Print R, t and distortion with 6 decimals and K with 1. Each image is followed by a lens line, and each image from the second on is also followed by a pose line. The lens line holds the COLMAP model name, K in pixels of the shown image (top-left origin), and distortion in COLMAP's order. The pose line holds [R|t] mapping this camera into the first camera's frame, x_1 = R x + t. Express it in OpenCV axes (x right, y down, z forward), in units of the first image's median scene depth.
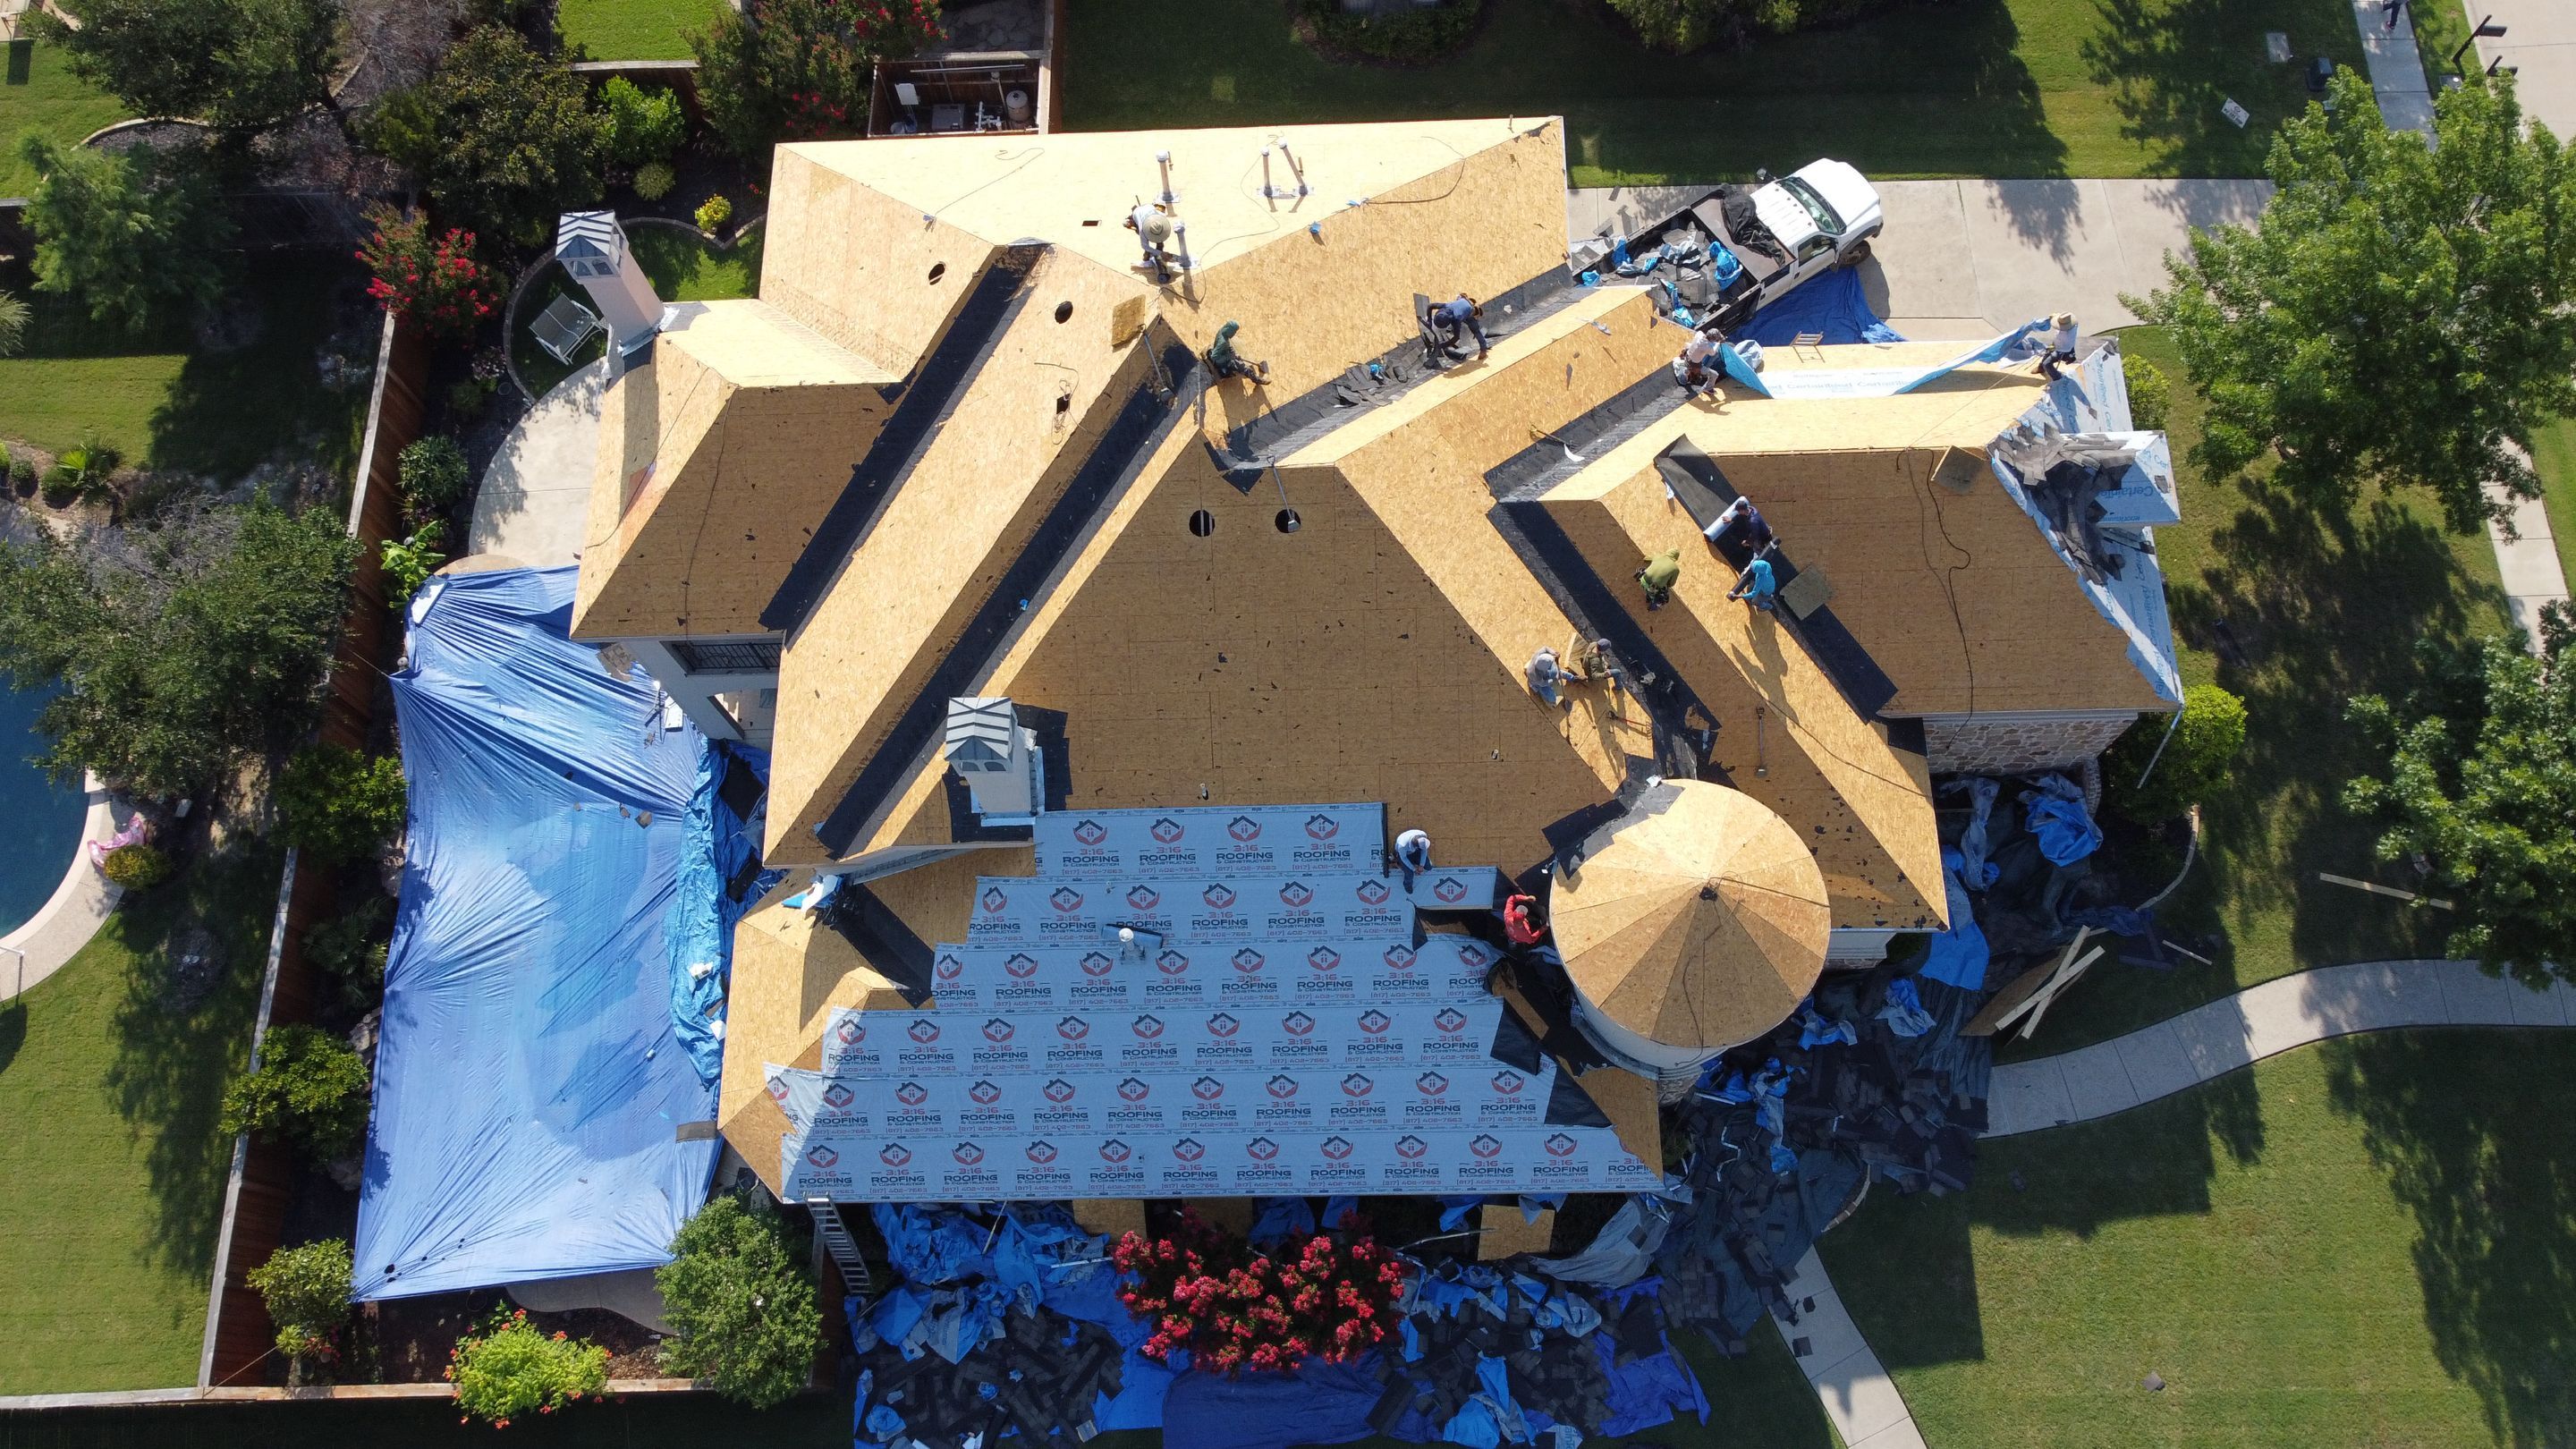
lens RADIAL K [[1956.5, 0, 1280.6], [0, 1956.5, 704.1], [0, 0, 1]] dist [0.001258, -0.007025]
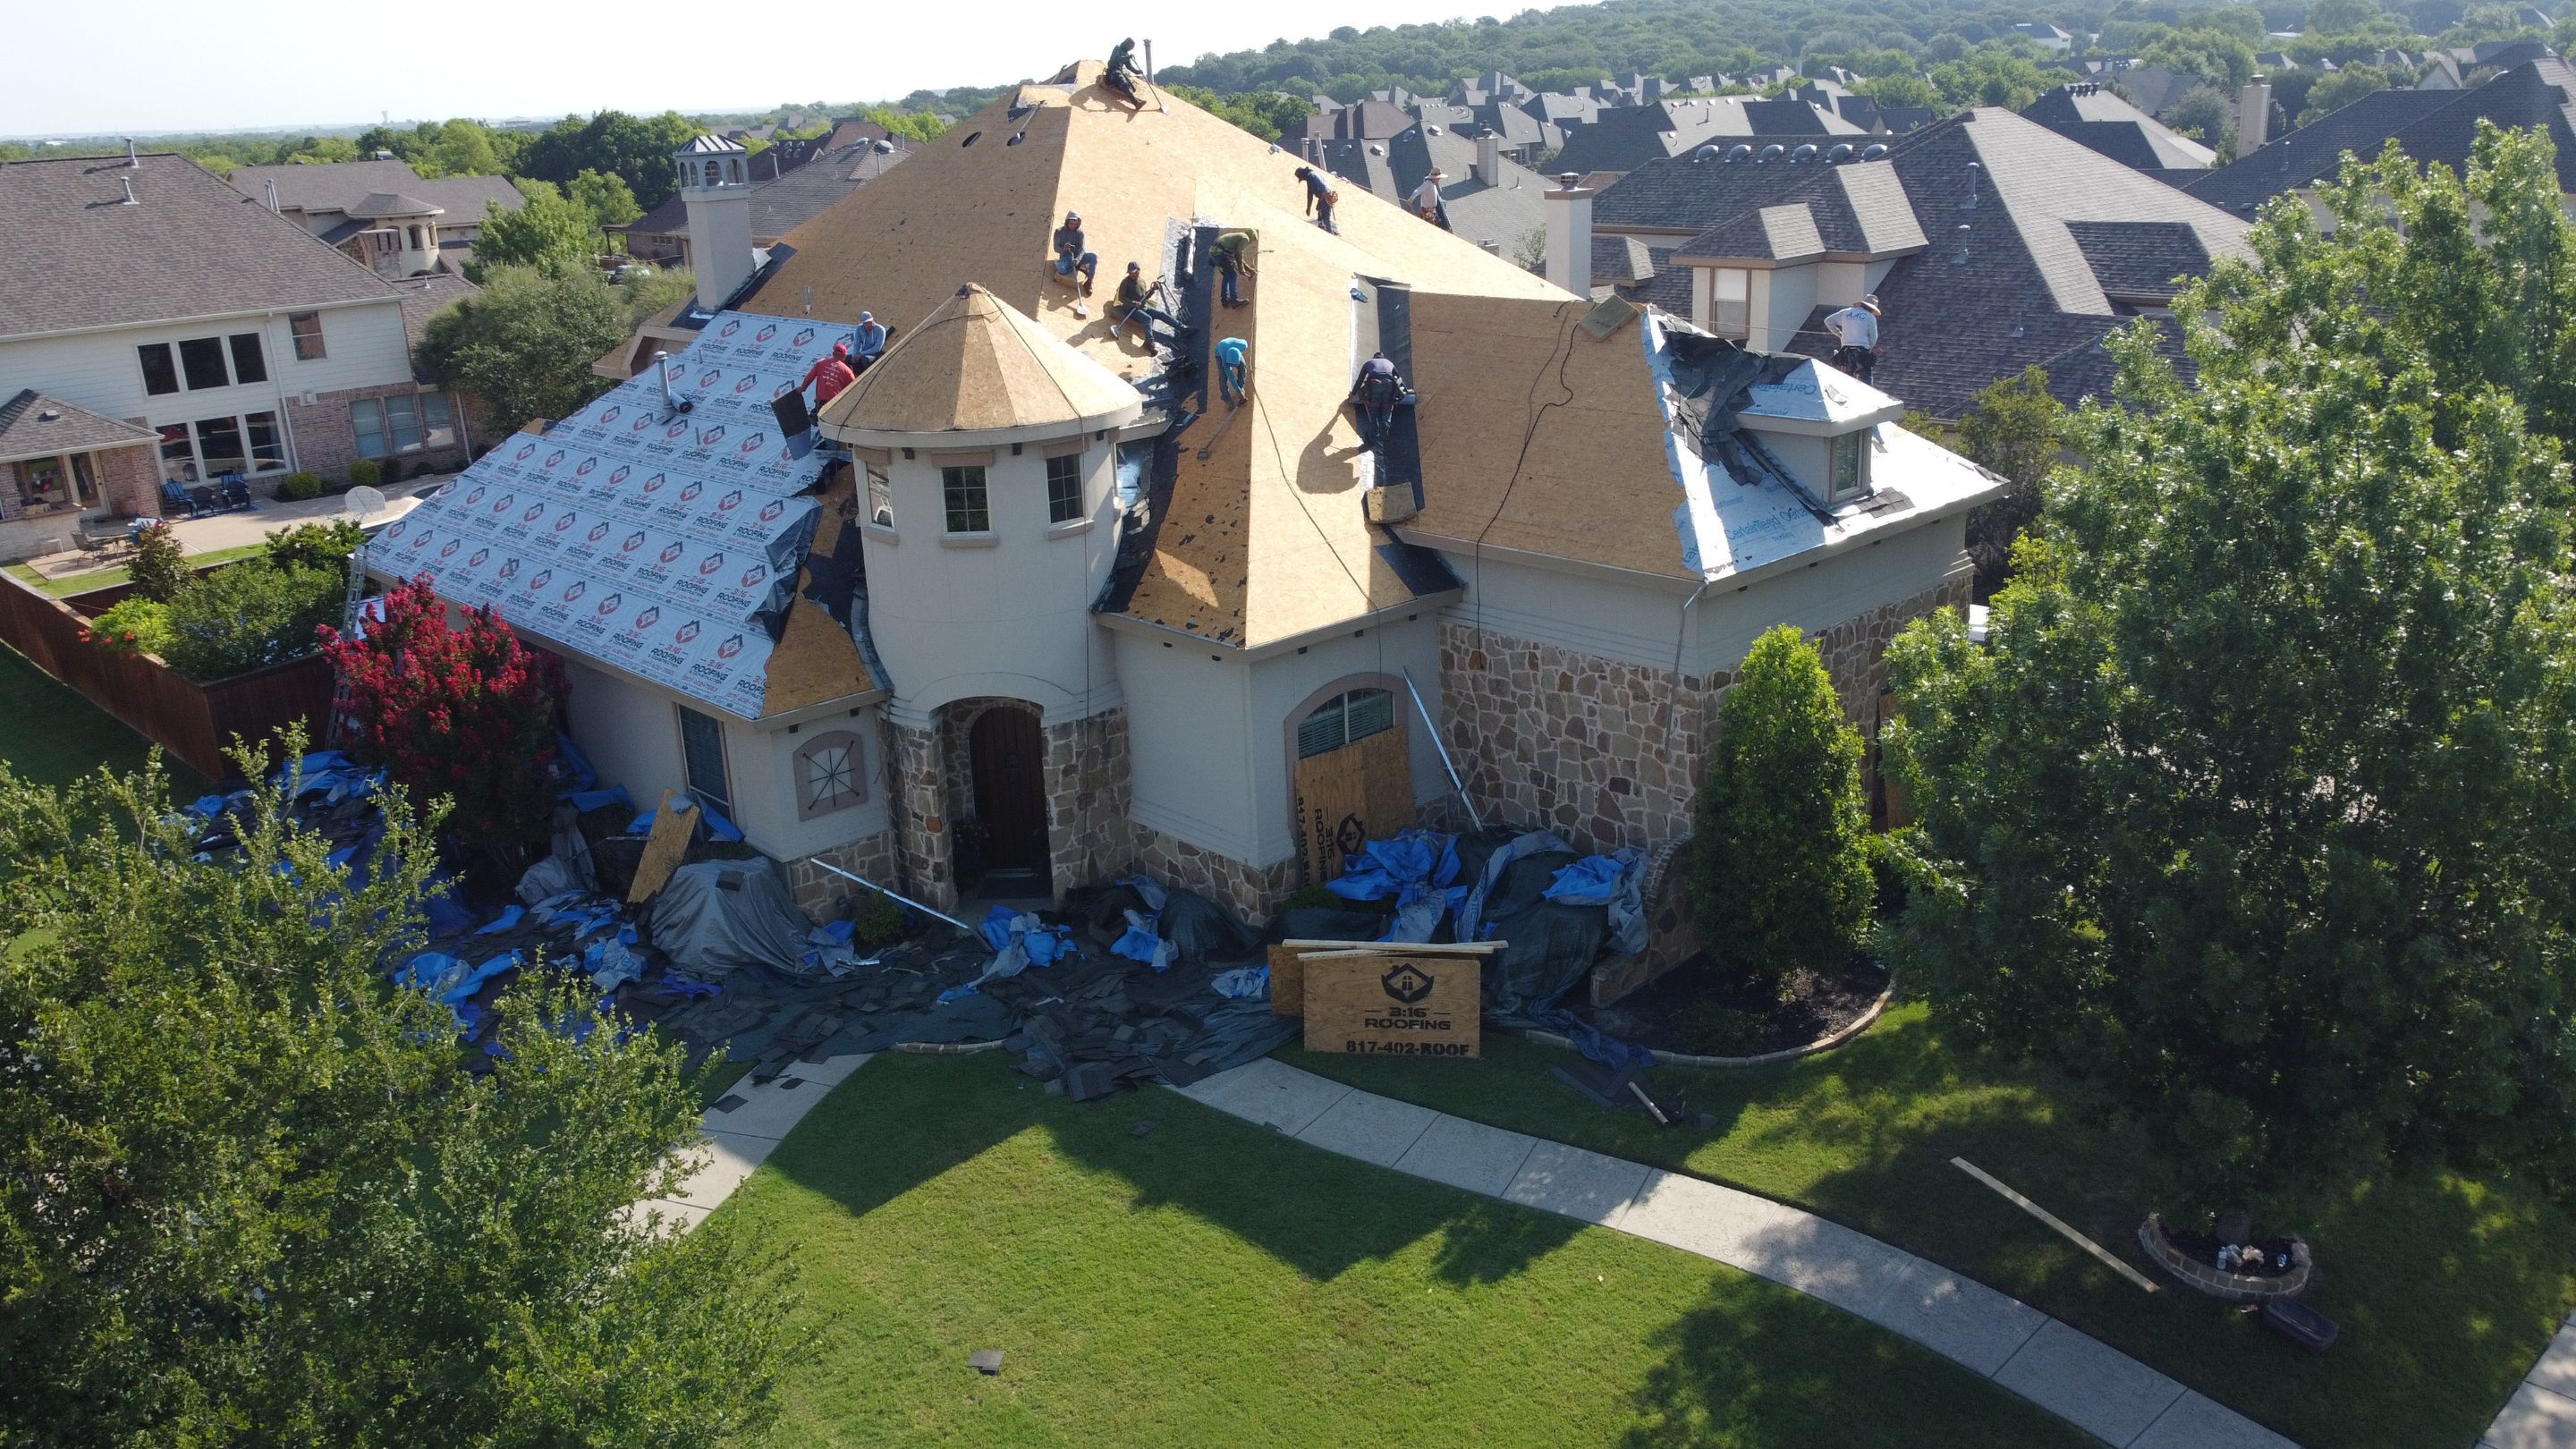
lens RADIAL K [[1956.5, 0, 1288.2], [0, 1956.5, 715.0], [0, 0, 1]] dist [0.001258, -0.007025]
pose [[0.683253, 0.241066, -0.689240, 0.814328], [-0.675969, 0.565748, -0.472223, 0.437733], [0.276100, 0.788553, 0.549502, 0.587352]]
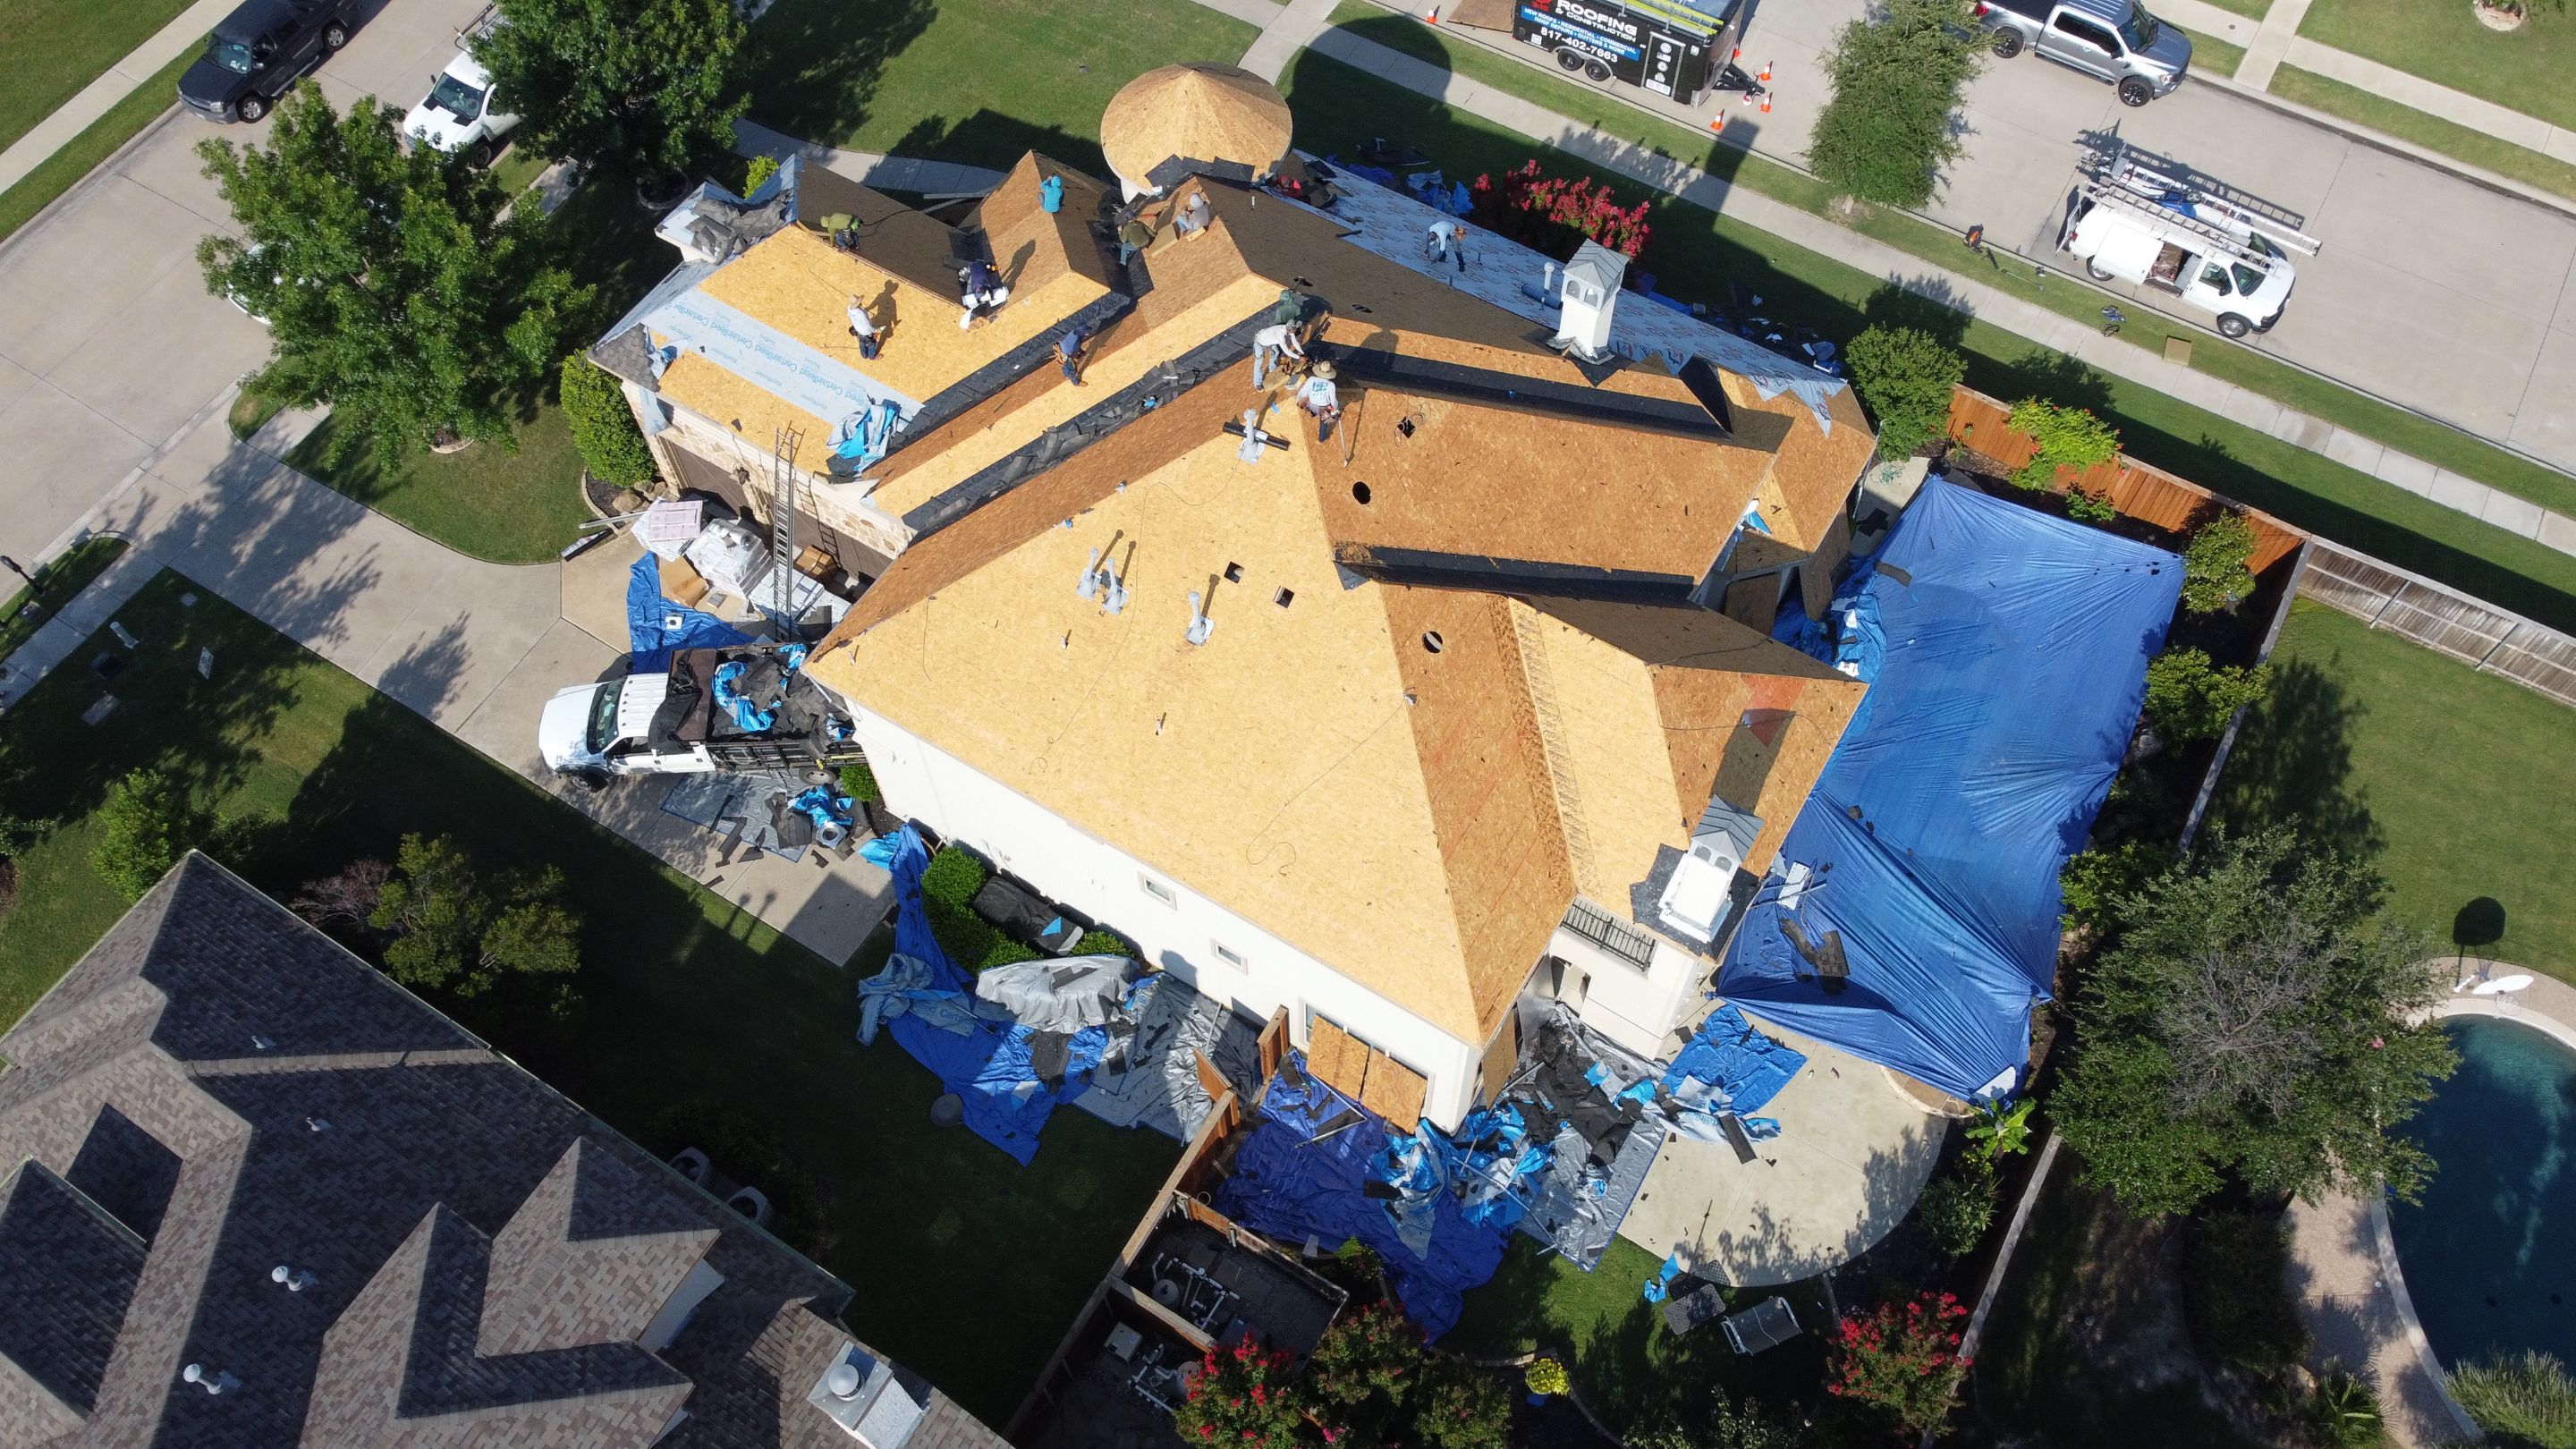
lens RADIAL K [[1956.5, 0, 1276.2], [0, 1956.5, 711.4], [0, 0, 1]] dist [0.001258, -0.007025]
pose [[-0.844192, -0.426824, 0.324286, -0.431950], [0.516642, -0.486582, 0.704499, -0.955876], [-0.142906, 0.762272, 0.631284, 0.357053]]
